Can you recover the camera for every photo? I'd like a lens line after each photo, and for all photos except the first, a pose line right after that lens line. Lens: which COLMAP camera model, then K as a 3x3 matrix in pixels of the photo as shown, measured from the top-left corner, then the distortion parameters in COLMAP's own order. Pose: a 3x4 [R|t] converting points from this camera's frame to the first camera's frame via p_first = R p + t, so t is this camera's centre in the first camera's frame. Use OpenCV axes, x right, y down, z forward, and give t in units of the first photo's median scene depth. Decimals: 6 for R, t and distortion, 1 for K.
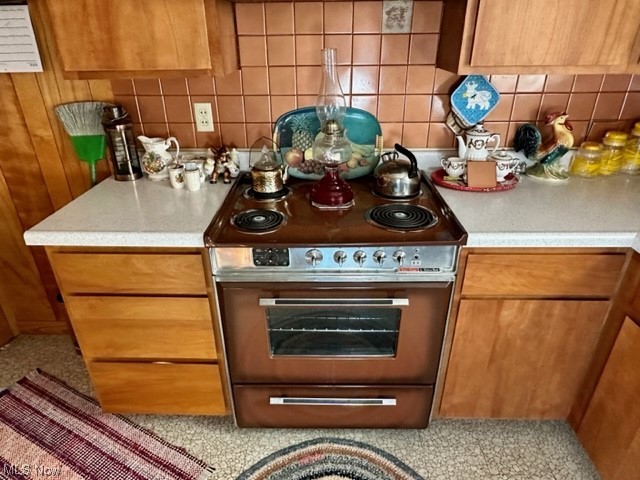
lens RADIAL K [[414.8, 0, 321.0], [0, 414.8, 238.7], [0, 0, 1]] dist [-0.001751, -0.000244]
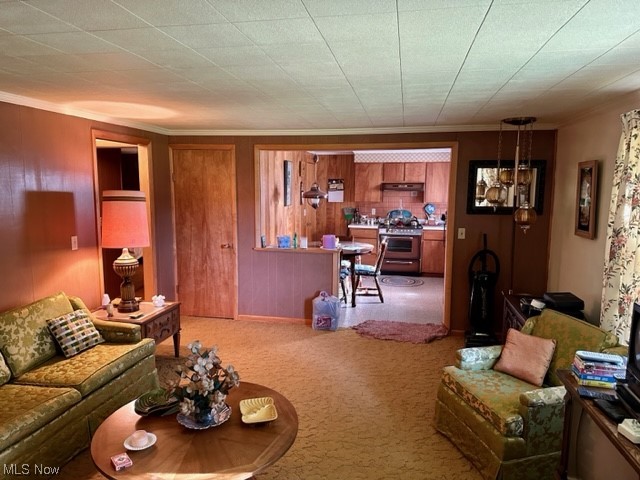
lens RADIAL K [[444.2, 0, 319.3], [0, 444.2, 241.4], [0, 0, 1]] dist [0.000848, 0.000045]
pose [[0.983756, 0.032592, -0.176529, 0.015883], [-0.091506, 0.937072, -0.336930, 1.943420], [0.154440, 0.347610, 0.924833, -3.981557]]
